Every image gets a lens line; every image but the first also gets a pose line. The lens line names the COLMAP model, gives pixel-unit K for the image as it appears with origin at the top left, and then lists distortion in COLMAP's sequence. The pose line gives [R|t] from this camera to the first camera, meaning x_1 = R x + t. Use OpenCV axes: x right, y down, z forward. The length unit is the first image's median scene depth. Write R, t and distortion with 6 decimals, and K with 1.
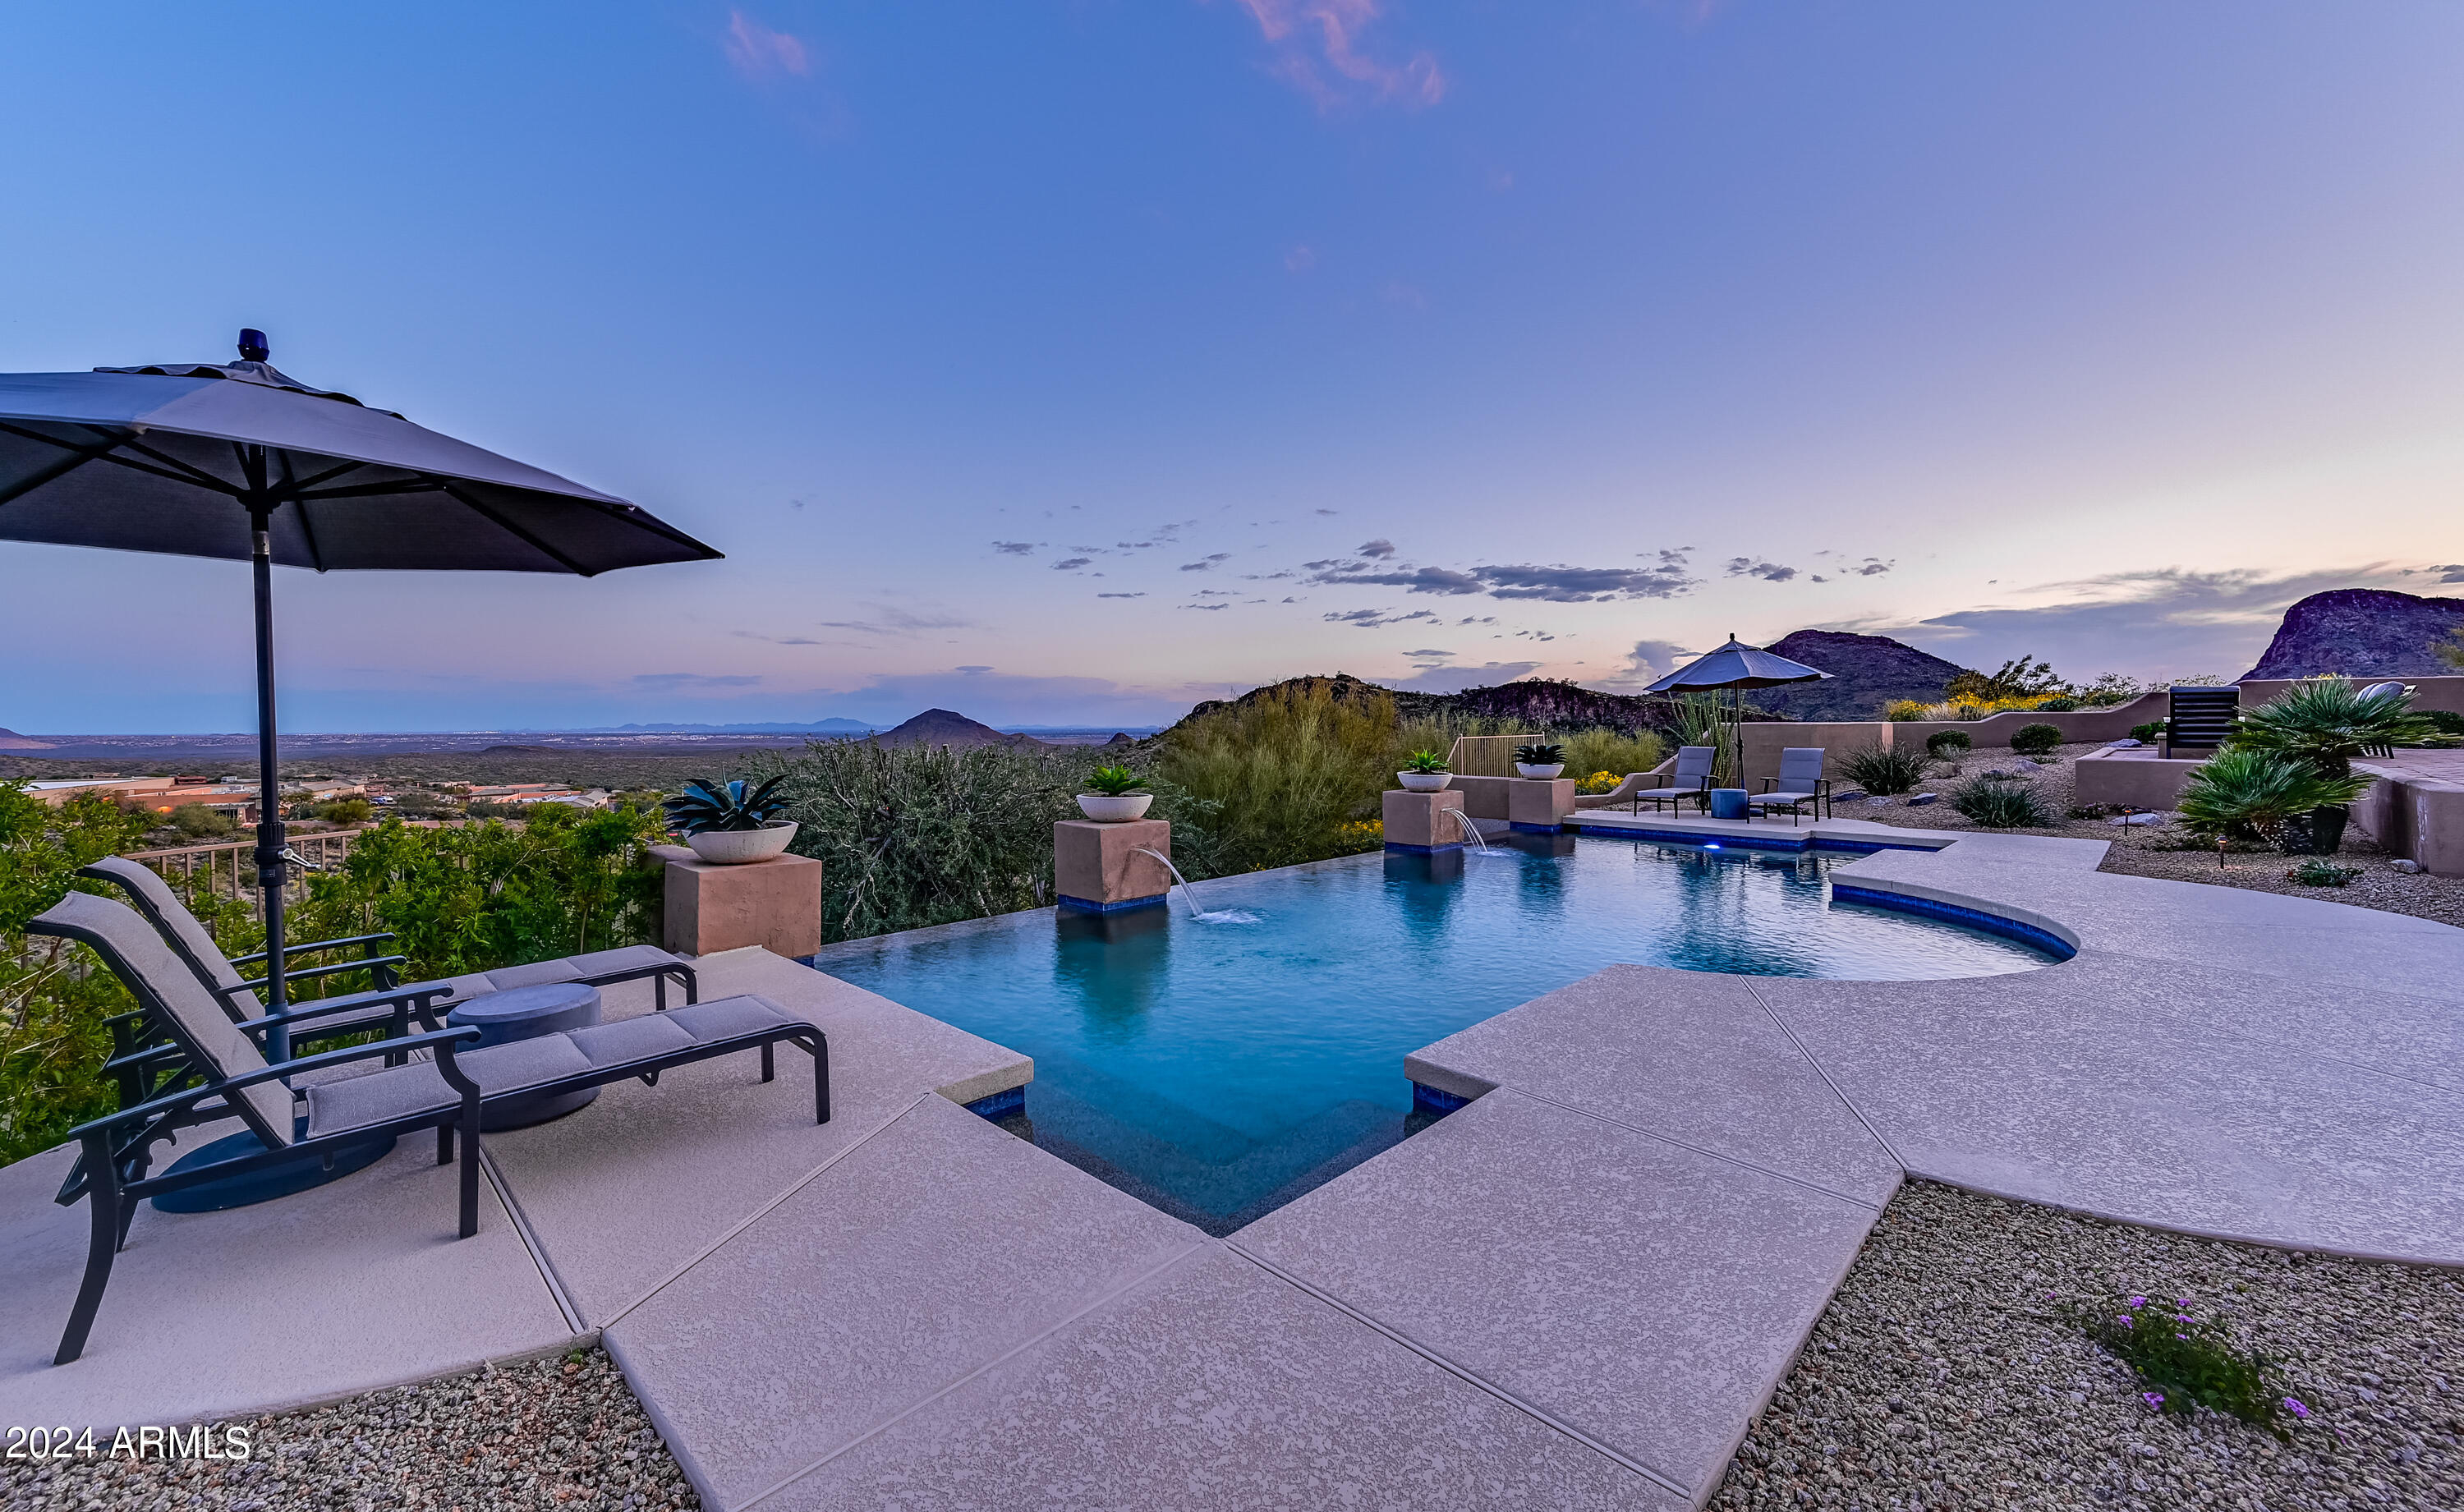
lens RADIAL K [[974.7, 0, 1224.3], [0, 974.7, 734.9], [0, 0, 1]] dist [0.005367, 0.000299]
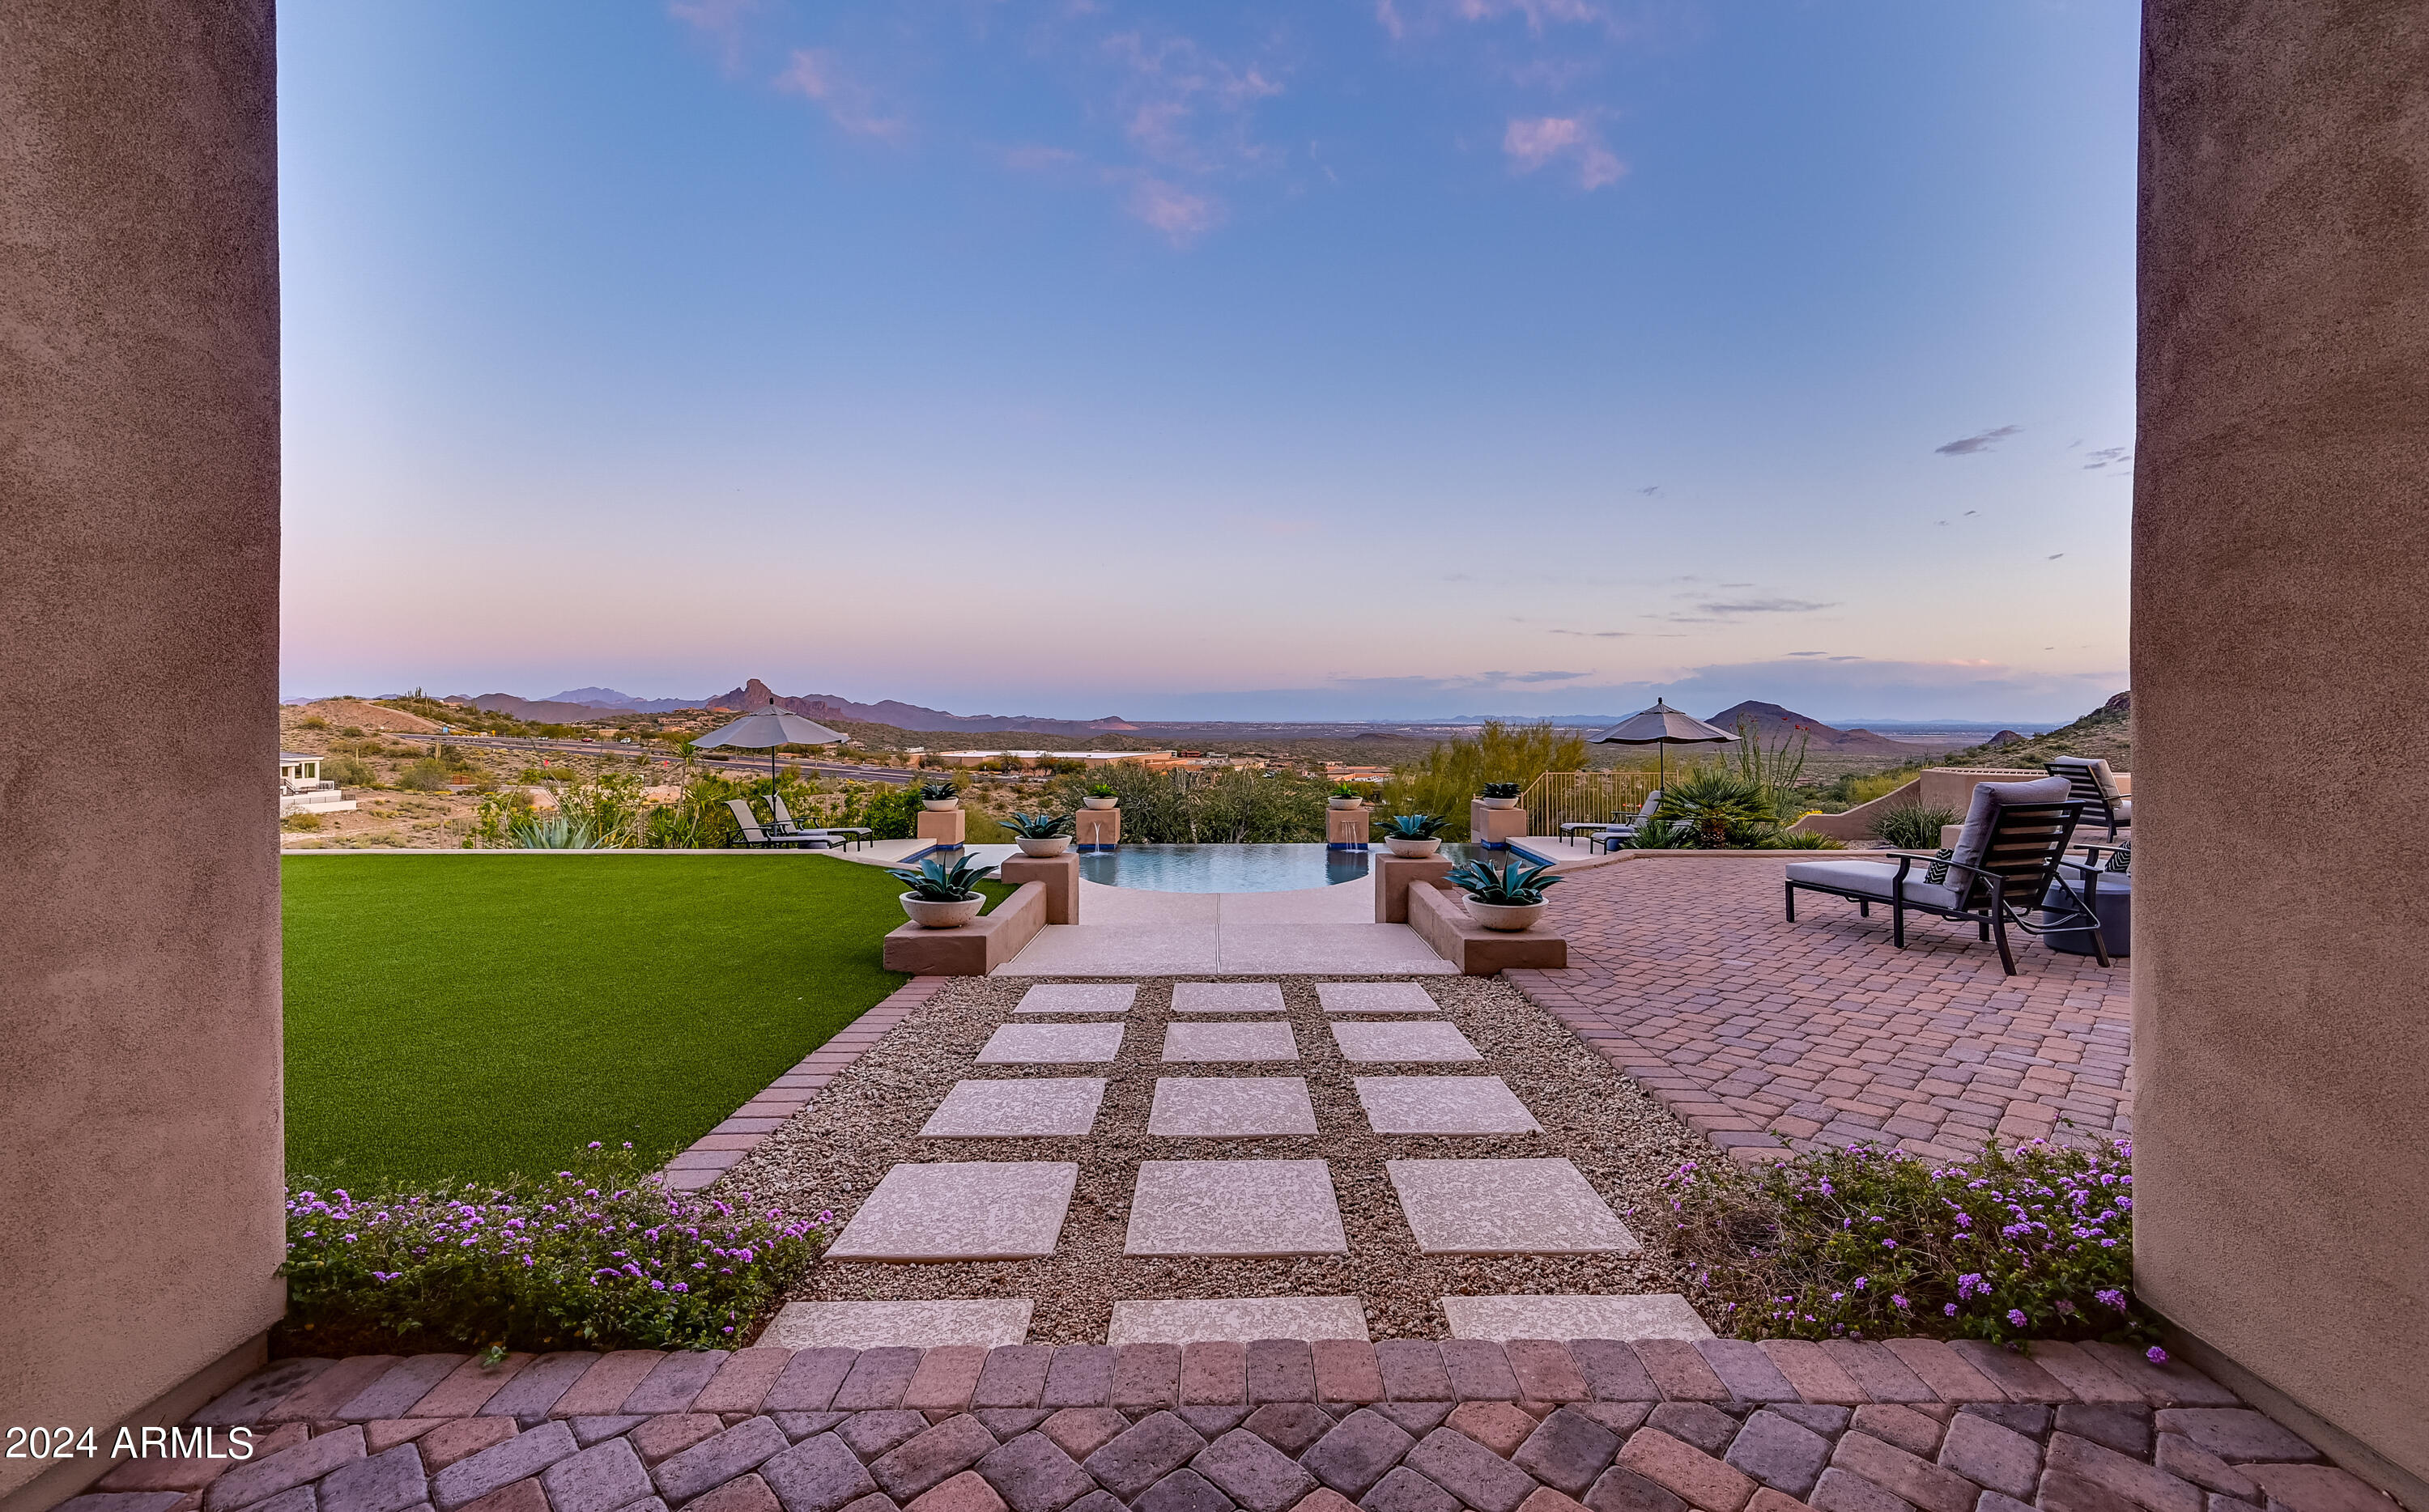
lens RADIAL K [[976.7, 0, 1224.6], [0, 976.7, 772.7], [0, 0, 1]] dist [0.006582, 0.000204]
pose [[0.708619, 0.045455, -0.704125, 1.193087], [-0.013157, 0.998600, 0.051224, -0.081828], [0.705468, -0.027034, 0.708226, -0.278096]]
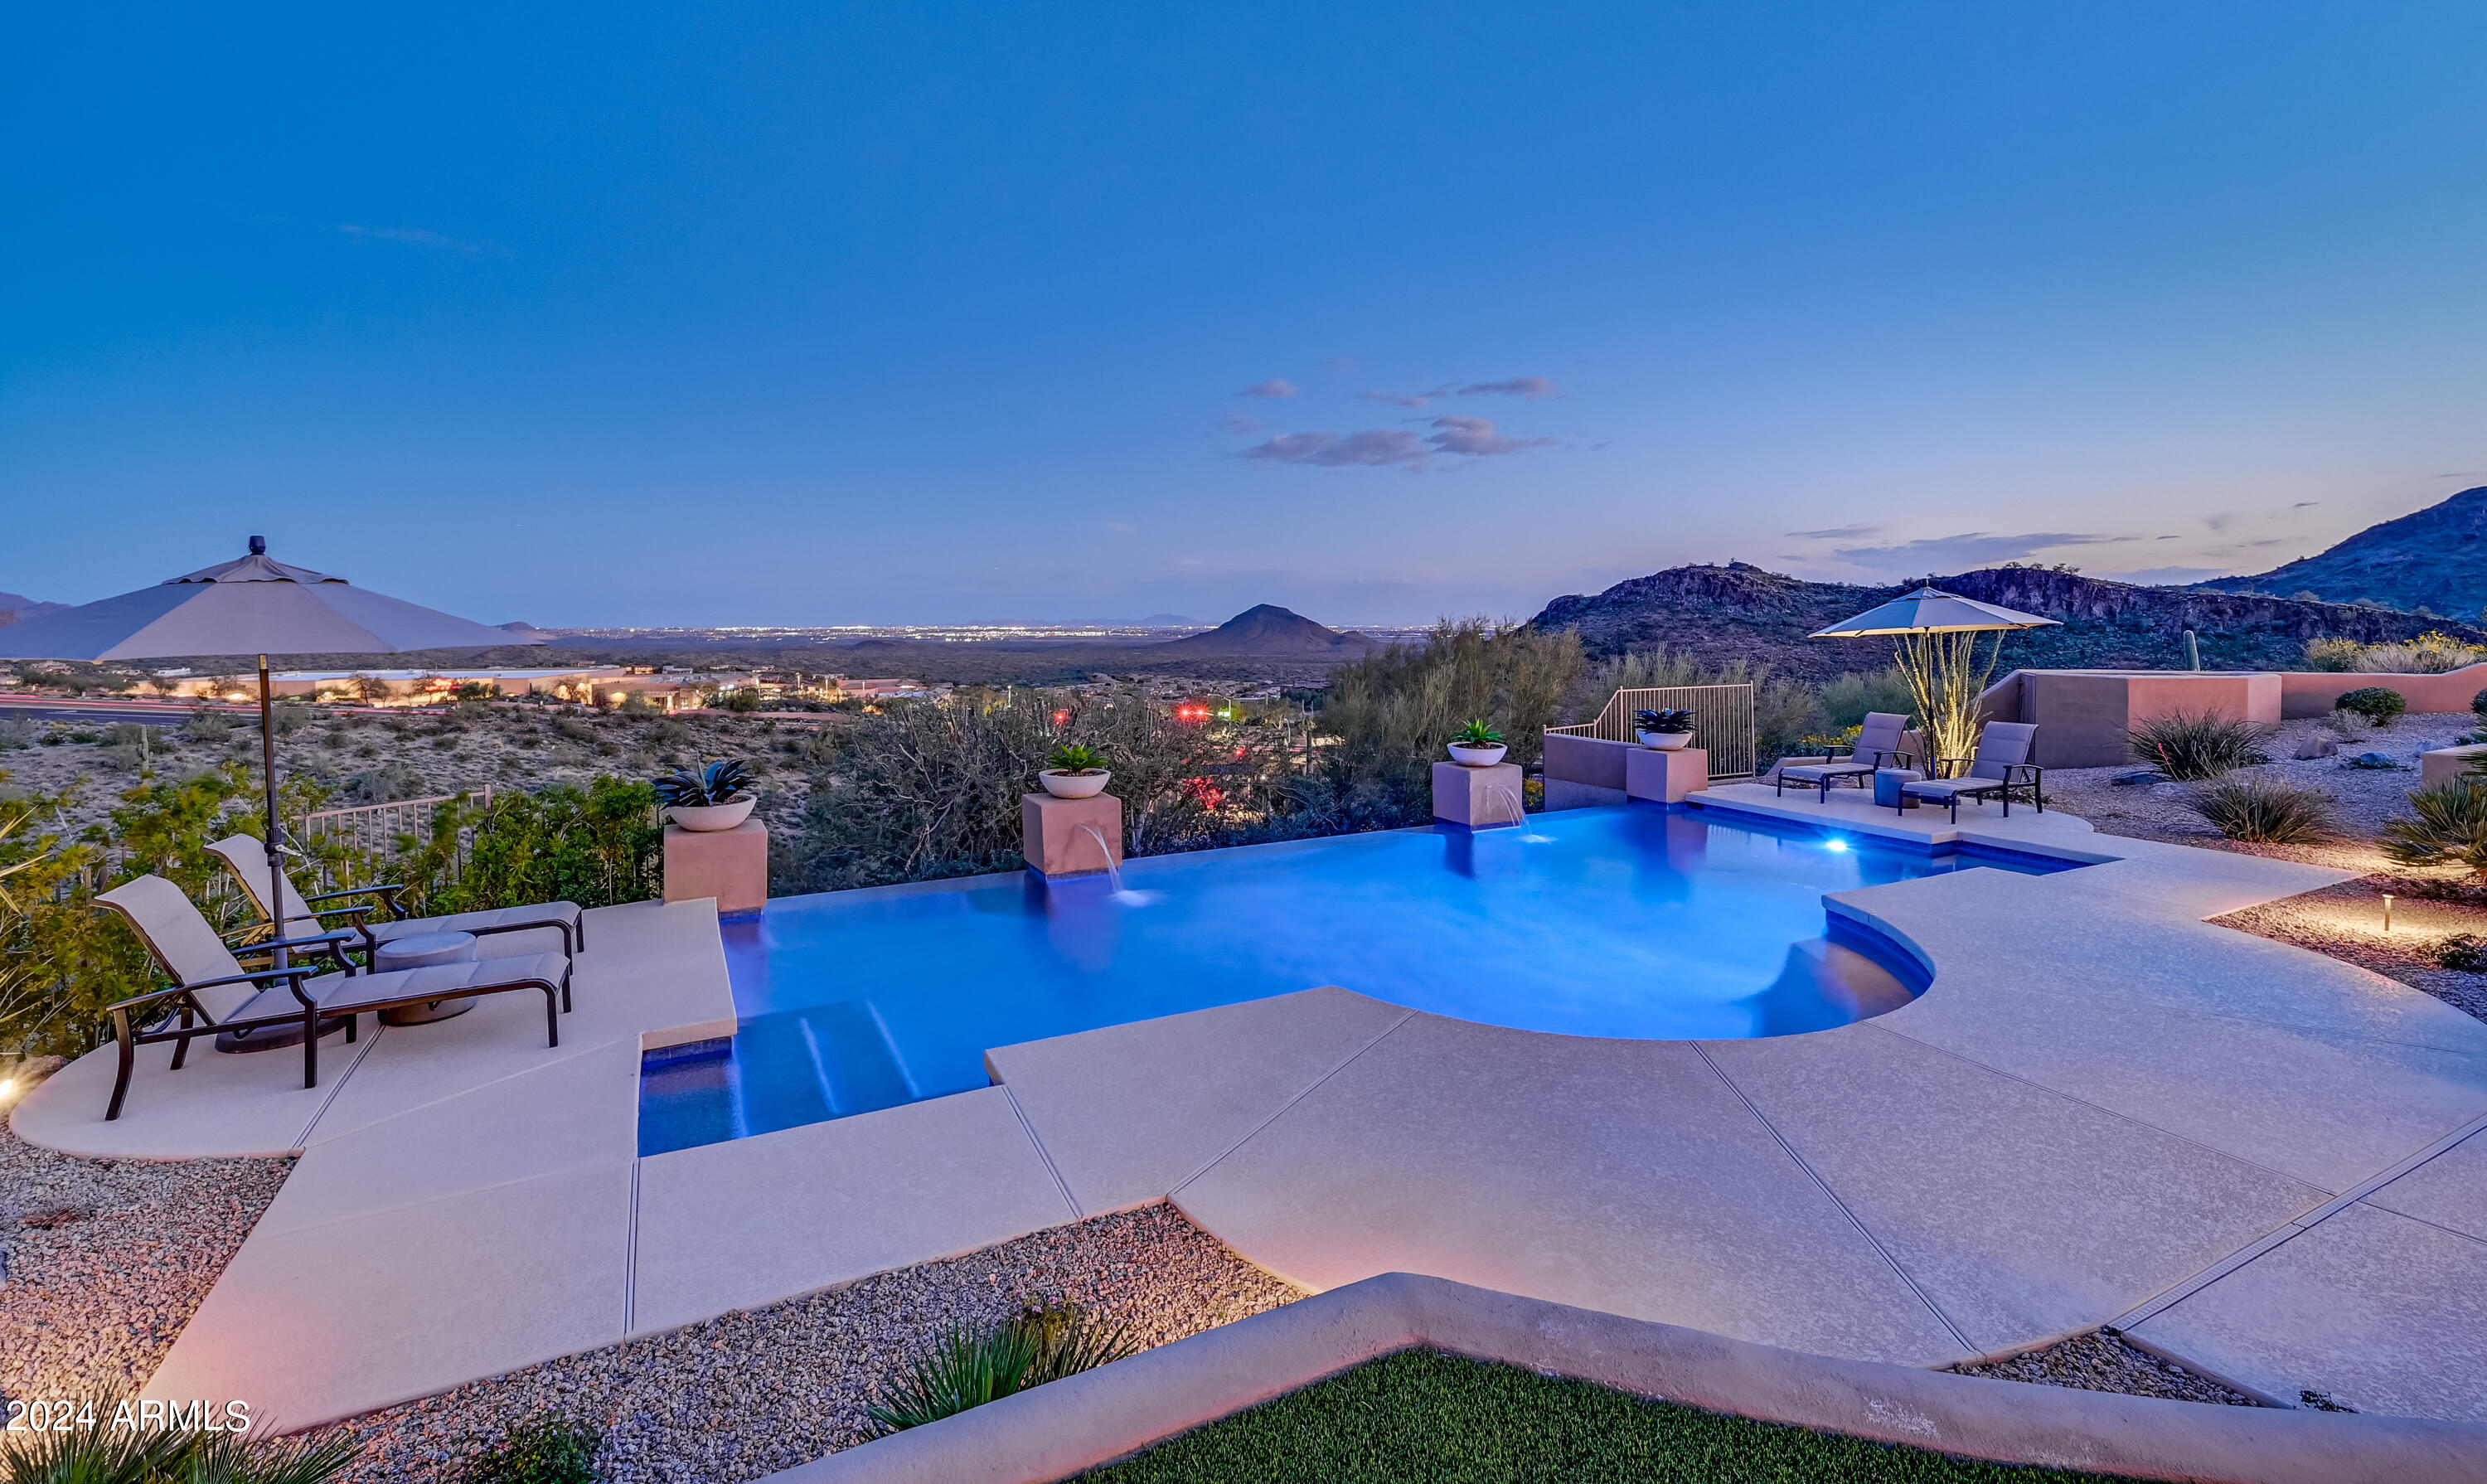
lens RADIAL K [[1089.8, 0, 1231.0], [0, 1089.8, 691.5], [0, 0, 1]] dist [-0.001162, -0.000065]
pose [[0.949779, 0.022961, -0.312077, 0.306594], [-0.006272, 0.998501, 0.054376, -0.068055], [0.312857, -0.049688, 0.948500, -0.063177]]
